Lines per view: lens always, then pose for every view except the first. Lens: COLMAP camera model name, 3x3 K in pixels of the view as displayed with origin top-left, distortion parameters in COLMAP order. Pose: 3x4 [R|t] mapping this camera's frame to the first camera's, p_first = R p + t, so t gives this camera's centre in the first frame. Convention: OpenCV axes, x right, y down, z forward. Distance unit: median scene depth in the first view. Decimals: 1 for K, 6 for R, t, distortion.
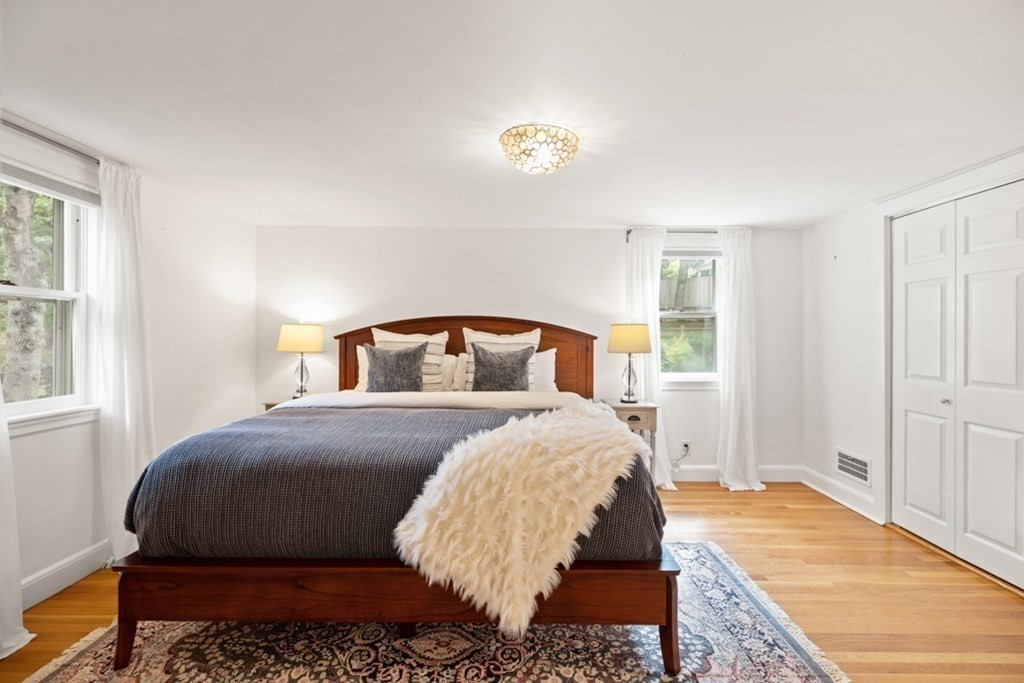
lens RADIAL K [[461.2, 0, 512.9], [0, 461.2, 338.7], [0, 0, 1]] dist [0.000555, 0.000735]
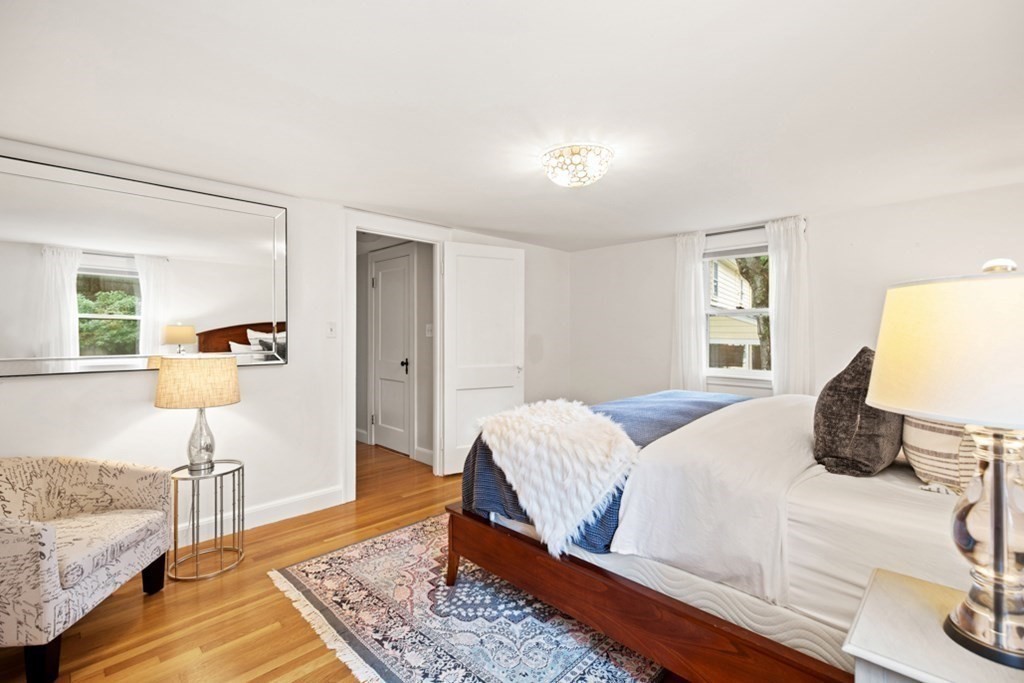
lens RADIAL K [[461.2, 0, 513.2], [0, 461.2, 333.4], [0, 0, 1]] dist [0.000555, 0.000735]
pose [[-0.700748, -0.001754, -0.713407, 1.079472], [-0.010893, 0.999907, 0.008241, -0.013008], [0.713326, 0.013545, -0.700701, 1.890147]]
